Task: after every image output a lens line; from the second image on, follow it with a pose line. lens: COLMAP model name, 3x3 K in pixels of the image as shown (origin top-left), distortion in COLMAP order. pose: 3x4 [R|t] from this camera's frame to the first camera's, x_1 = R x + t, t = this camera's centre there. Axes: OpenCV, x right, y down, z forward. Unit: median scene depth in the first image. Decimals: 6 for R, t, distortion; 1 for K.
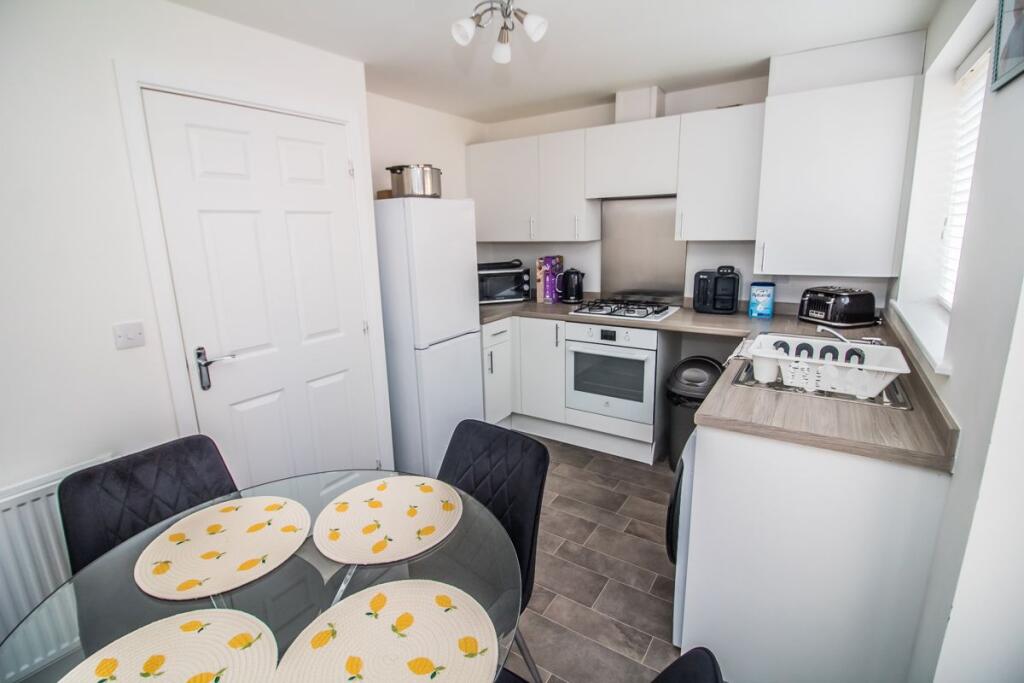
lens RADIAL K [[467.8, 0, 509.1], [0, 467.8, 331.3], [0, 0, 1]] dist [-0.000749, -0.014667]
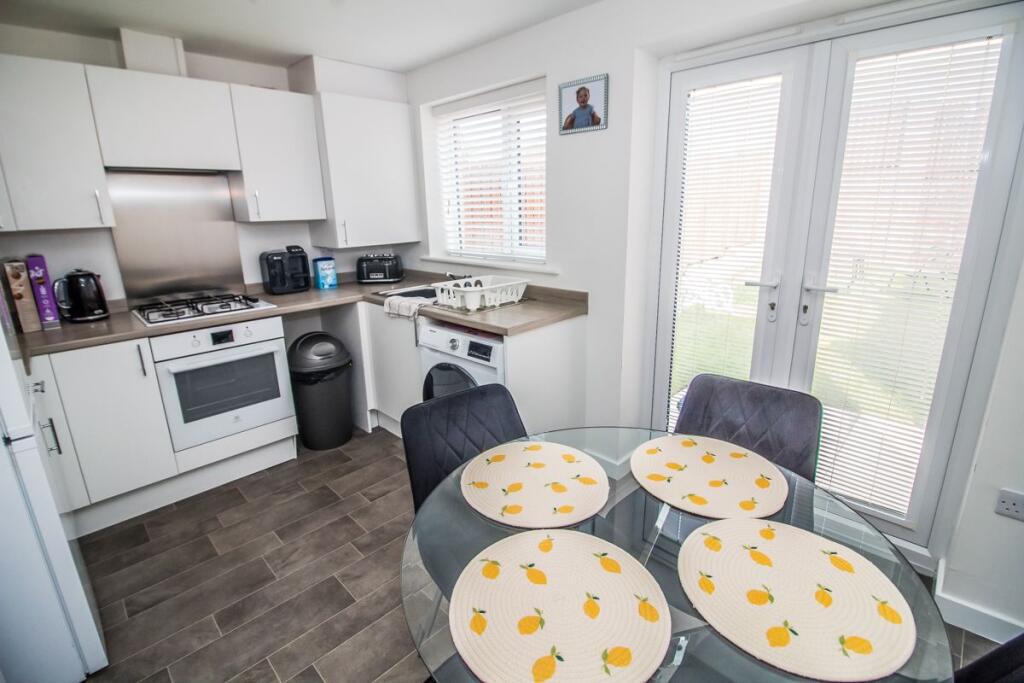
lens RADIAL K [[467.8, 0, 509.1], [0, 467.8, 331.3], [0, 0, 1]] dist [-0.000749, -0.014667]
pose [[0.198409, -0.228404, 0.953135, -0.488881], [0.225483, 0.957021, 0.182397, -0.039322], [-0.953830, 0.178727, 0.241383, 0.333078]]
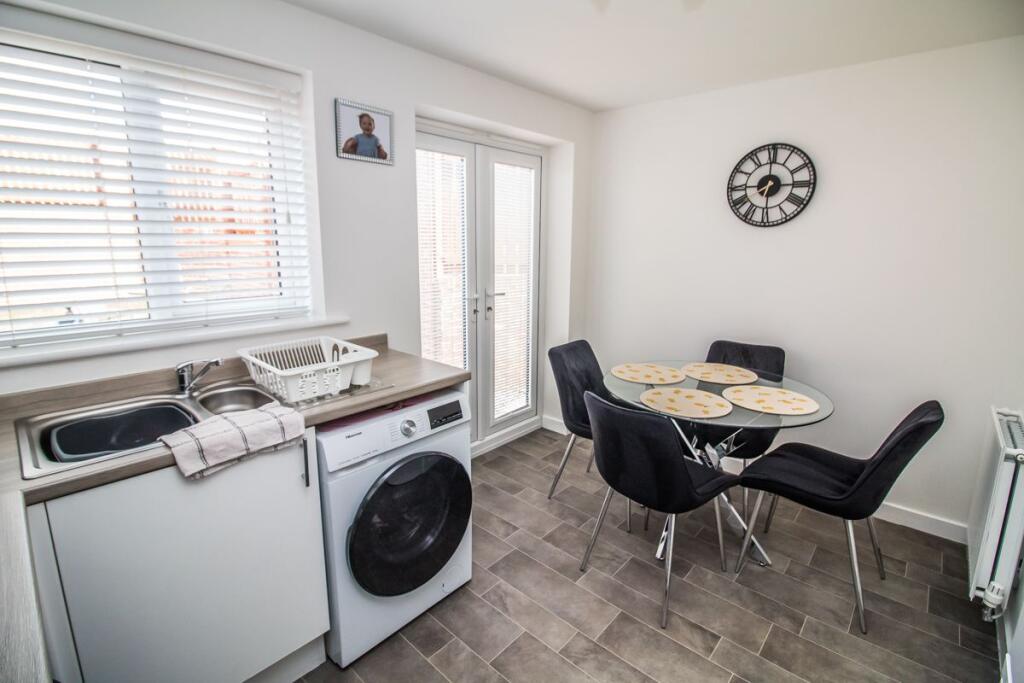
lens RADIAL K [[467.8, 0, 509.1], [0, 467.8, 331.3], [0, 0, 1]] dist [-0.000749, -0.014667]
pose [[-0.987762, -0.011436, 0.155552, 0.045720], [0.050866, 0.919165, 0.390575, -0.223592], [-0.147444, 0.393707, -0.907334, 1.087953]]
